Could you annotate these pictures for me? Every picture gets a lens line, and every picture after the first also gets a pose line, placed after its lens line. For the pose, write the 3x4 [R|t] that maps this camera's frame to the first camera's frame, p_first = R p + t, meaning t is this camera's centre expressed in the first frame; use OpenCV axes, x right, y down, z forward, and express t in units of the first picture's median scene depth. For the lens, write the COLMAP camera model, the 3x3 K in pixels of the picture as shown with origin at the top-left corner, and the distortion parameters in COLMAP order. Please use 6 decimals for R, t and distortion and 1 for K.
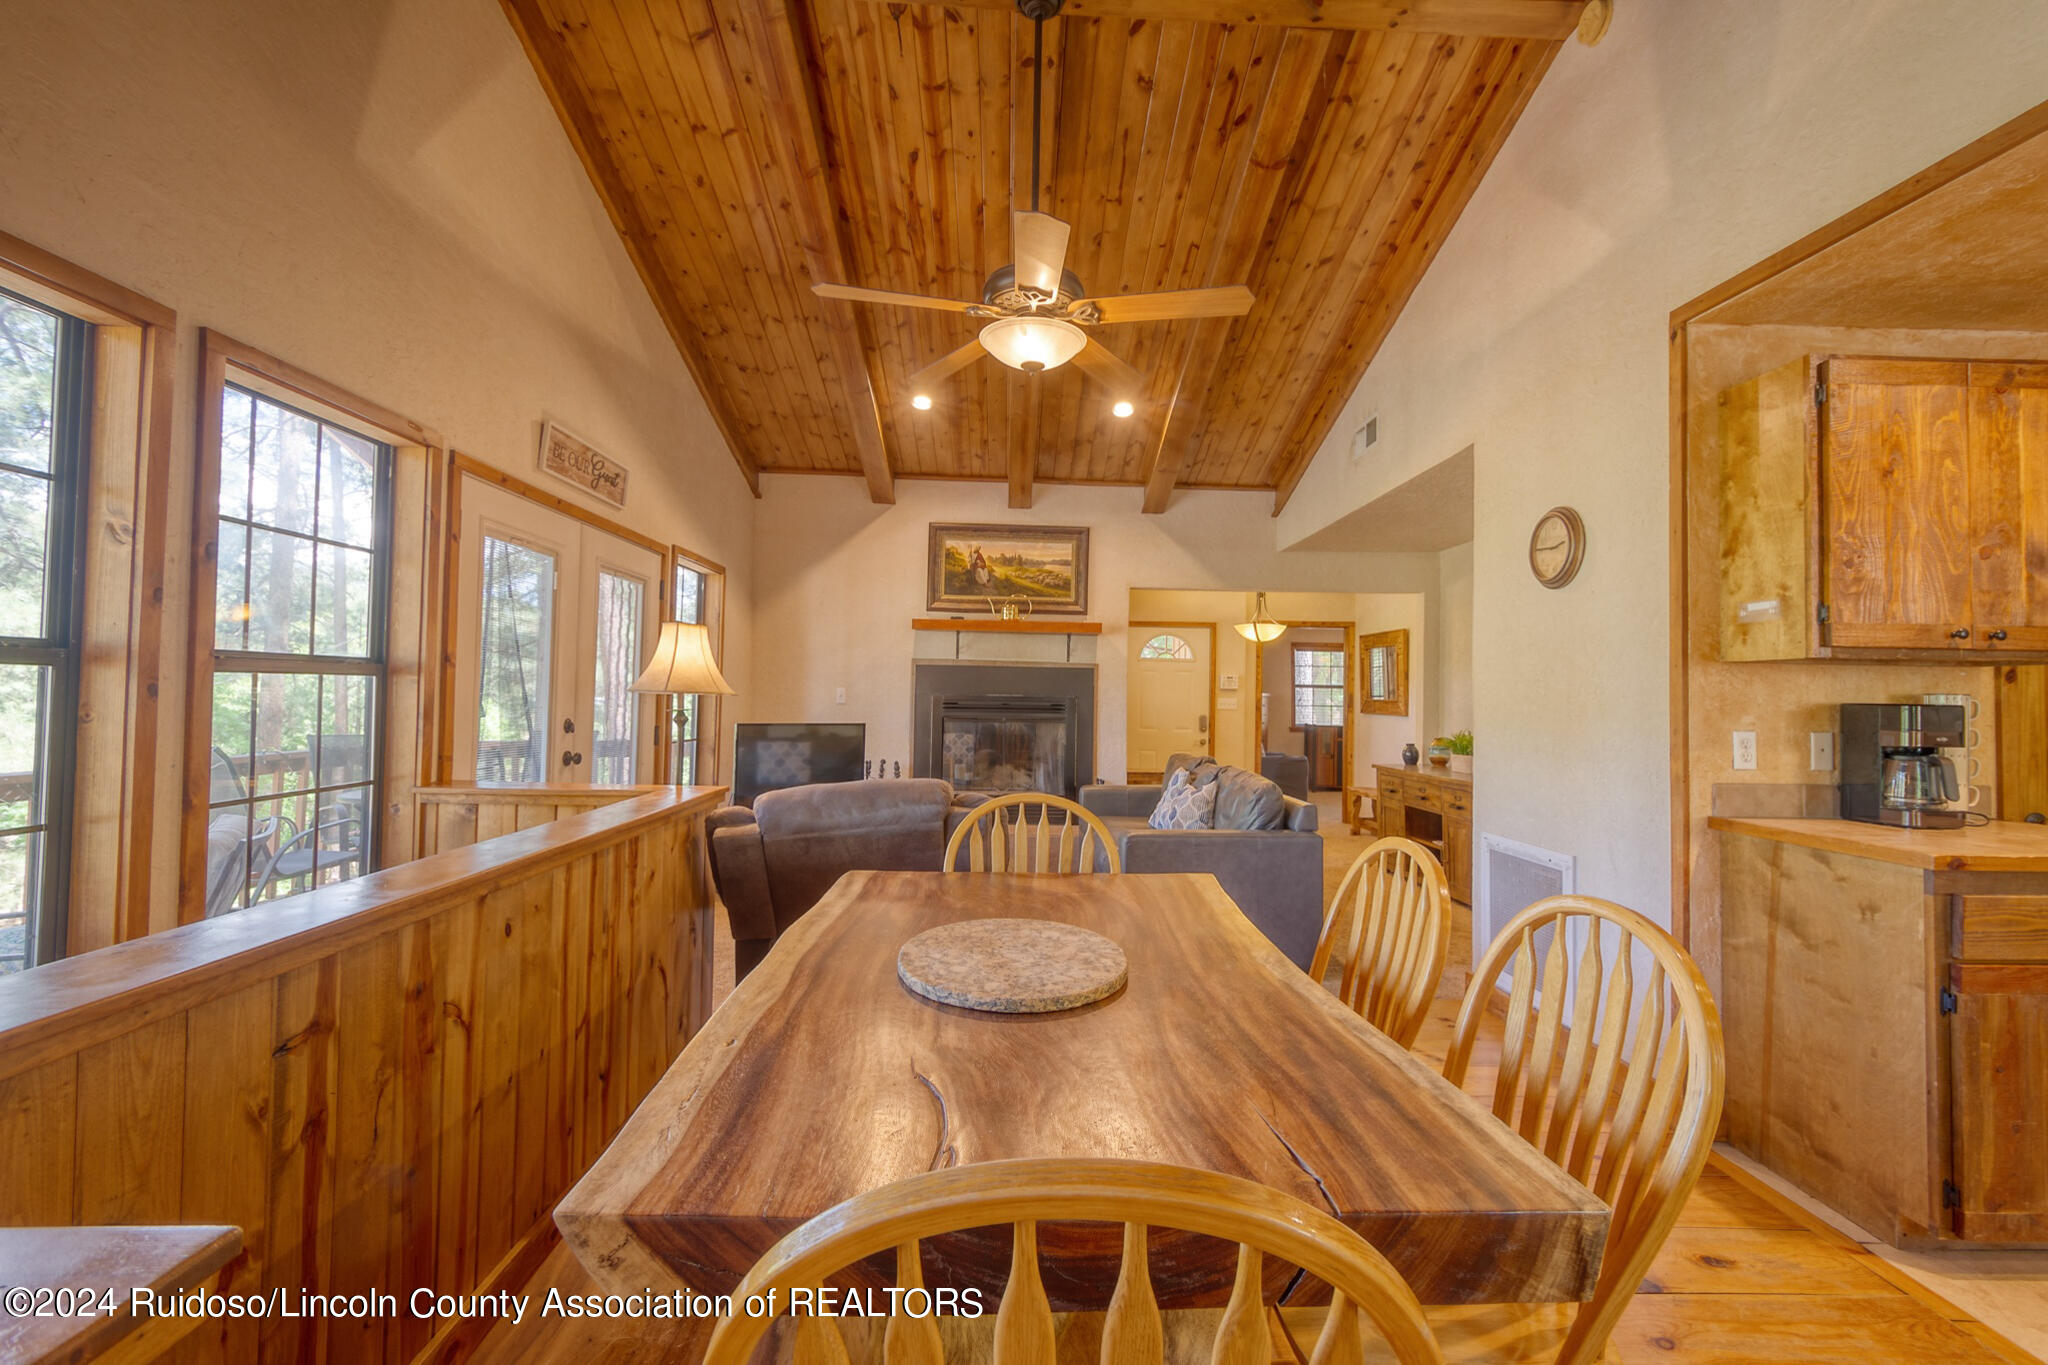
lens RADIAL K [[890.5, 0, 1048.3], [0, 890.5, 673.3], [0, 0, 1]] dist [0.013305, -0.002974]
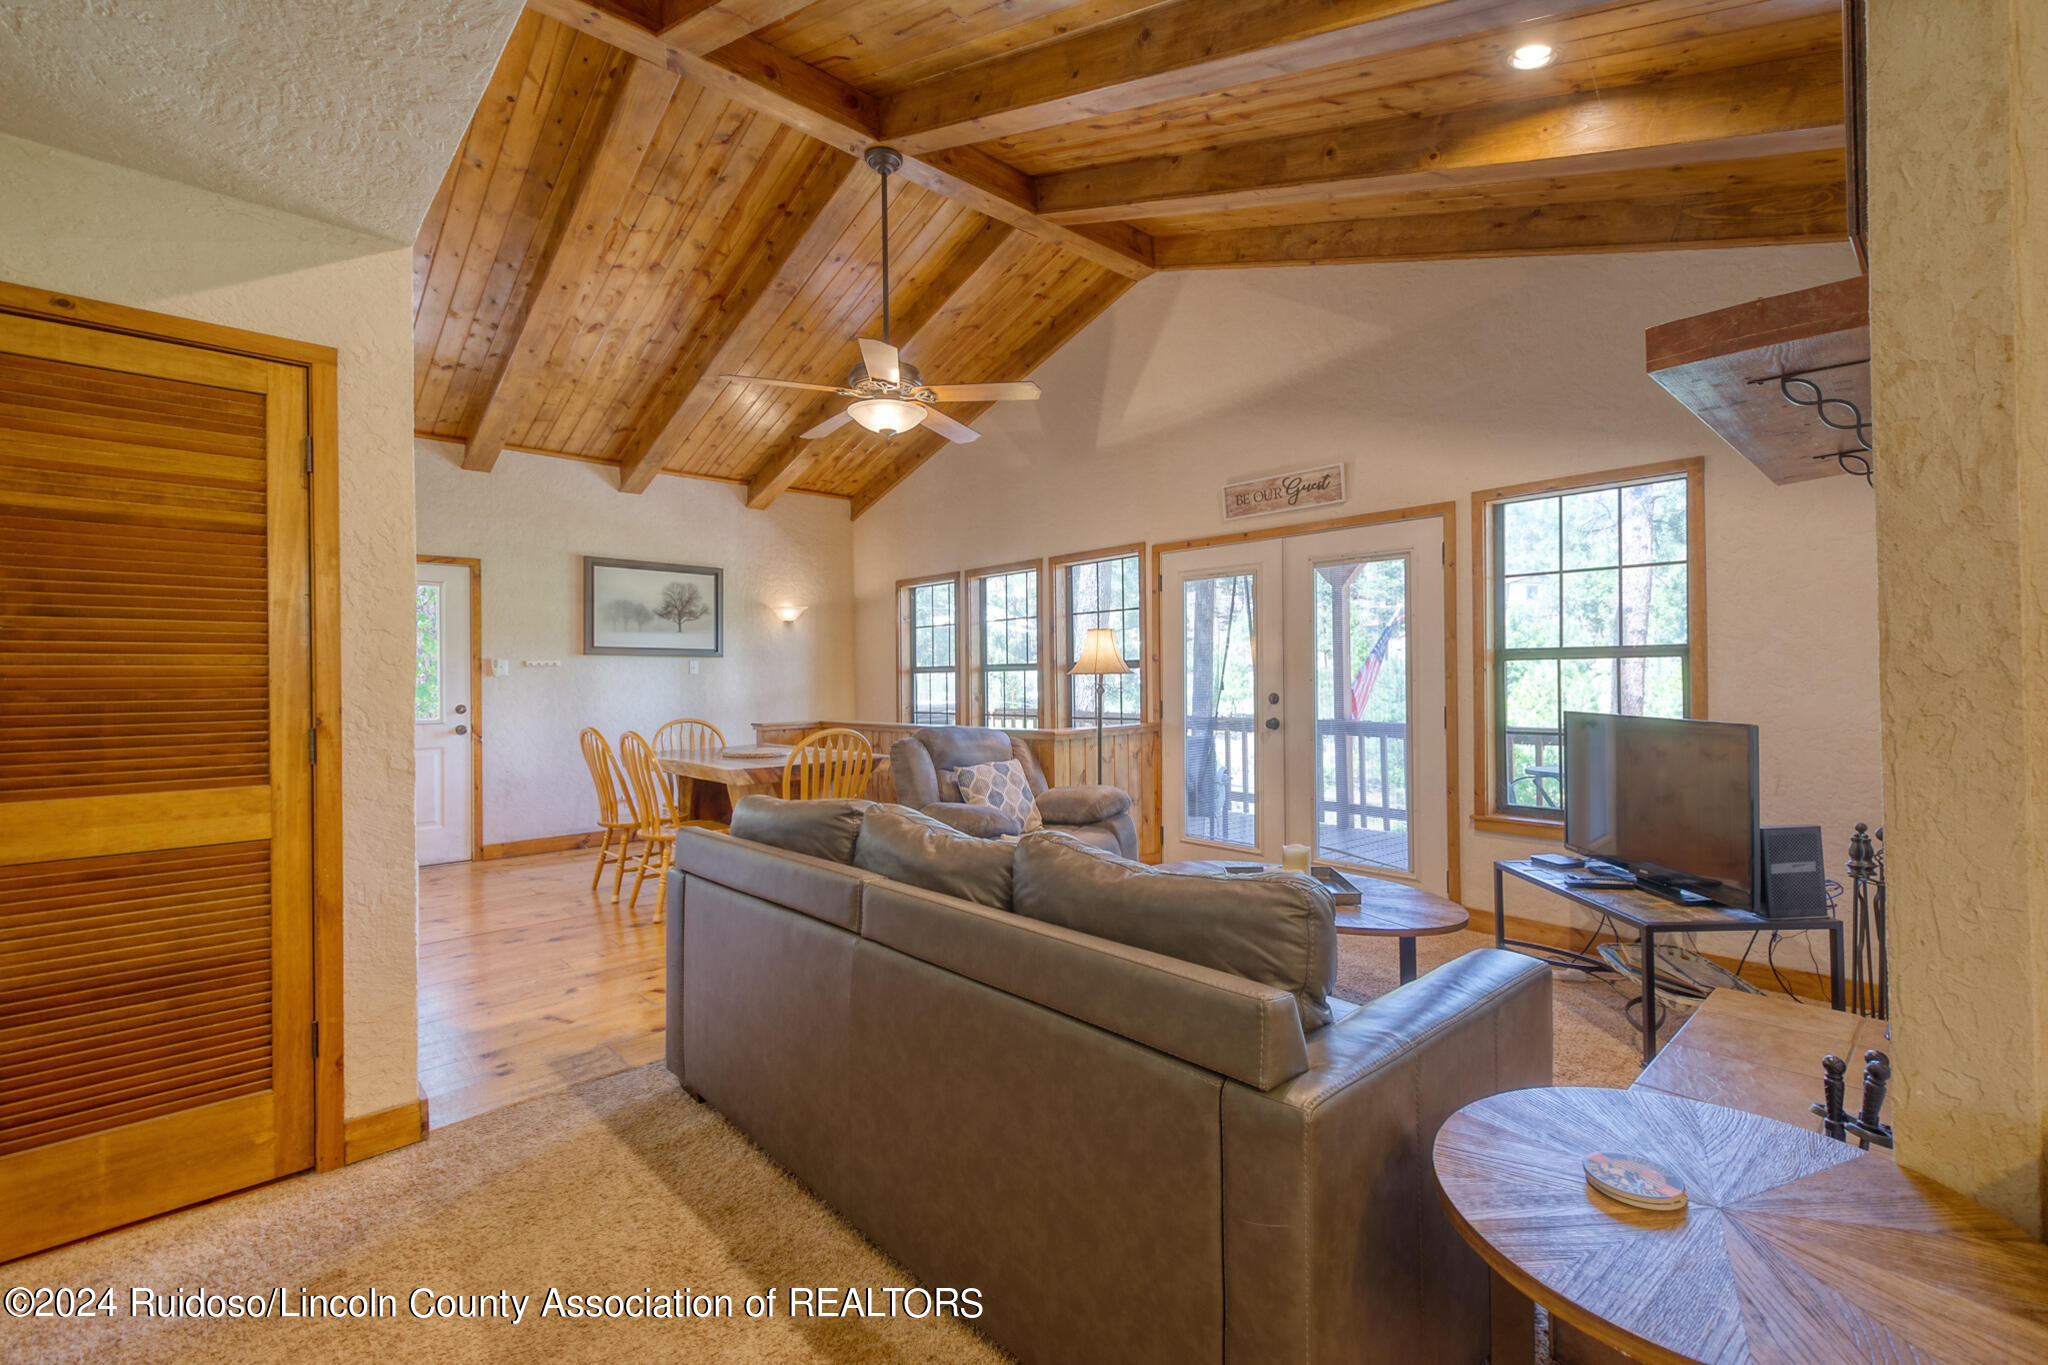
lens RADIAL K [[890.5, 0, 1048.3], [0, 890.5, 673.3], [0, 0, 1]] dist [0.013305, -0.002974]
pose [[-0.757504, -0.013269, -0.652696, 0.749393], [0.016681, 0.999074, -0.039670, 0.092043], [0.652618, -0.040938, -0.756580, 2.392928]]
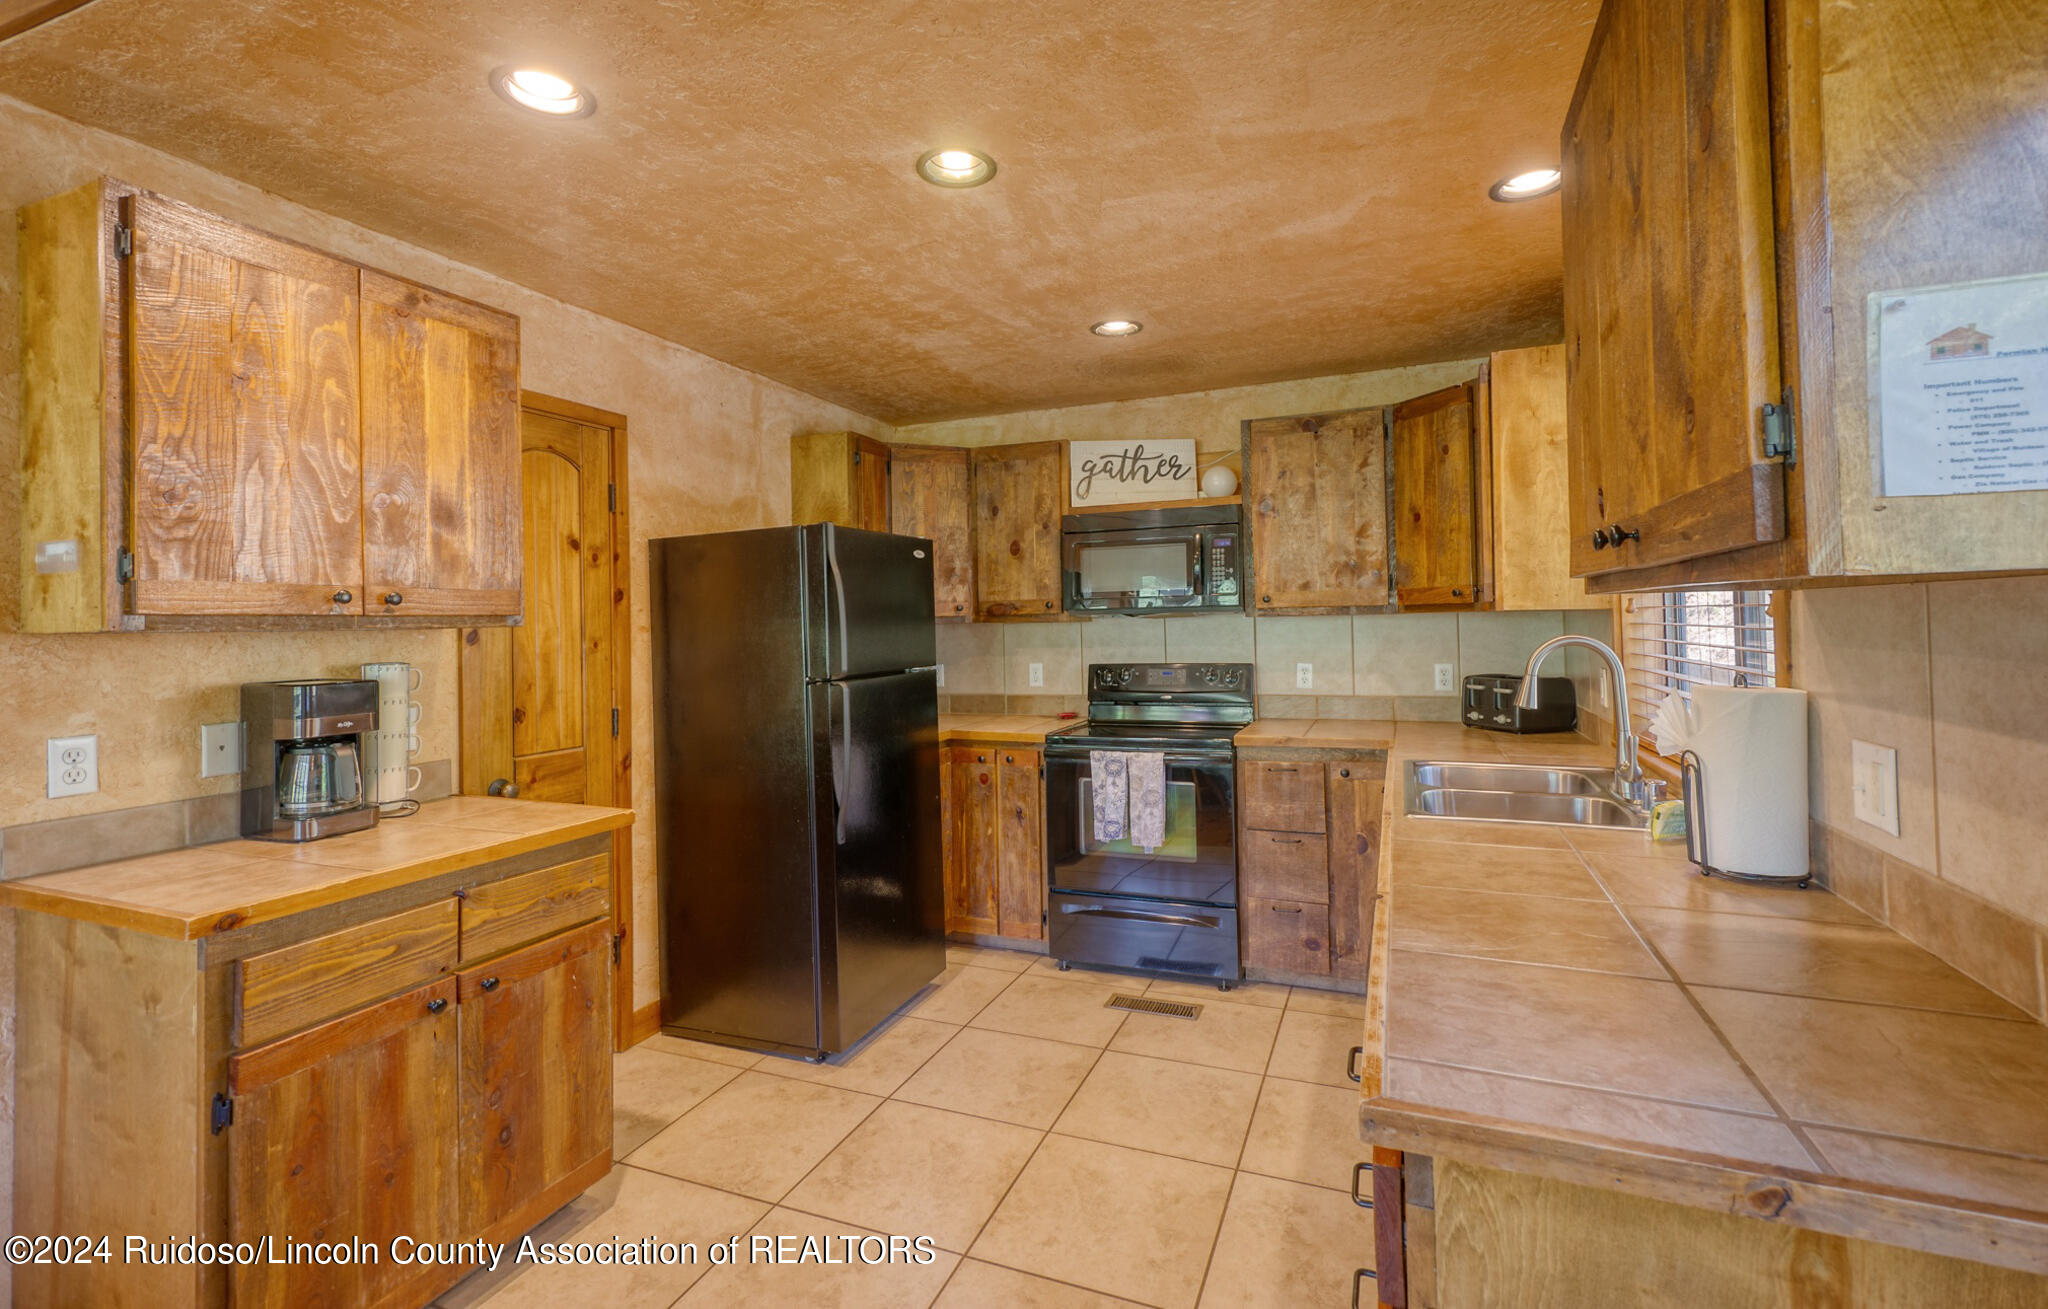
lens RADIAL K [[897.1, 0, 1033.8], [0, 897.1, 607.1], [0, 0, 1]] dist [0.016647, -0.006177]
pose [[0.421178, -0.006990, 0.906951, 0.438925], [0.001377, 0.999974, 0.007067, -0.032423], [-0.906977, -0.001728, 0.421177, 0.073931]]
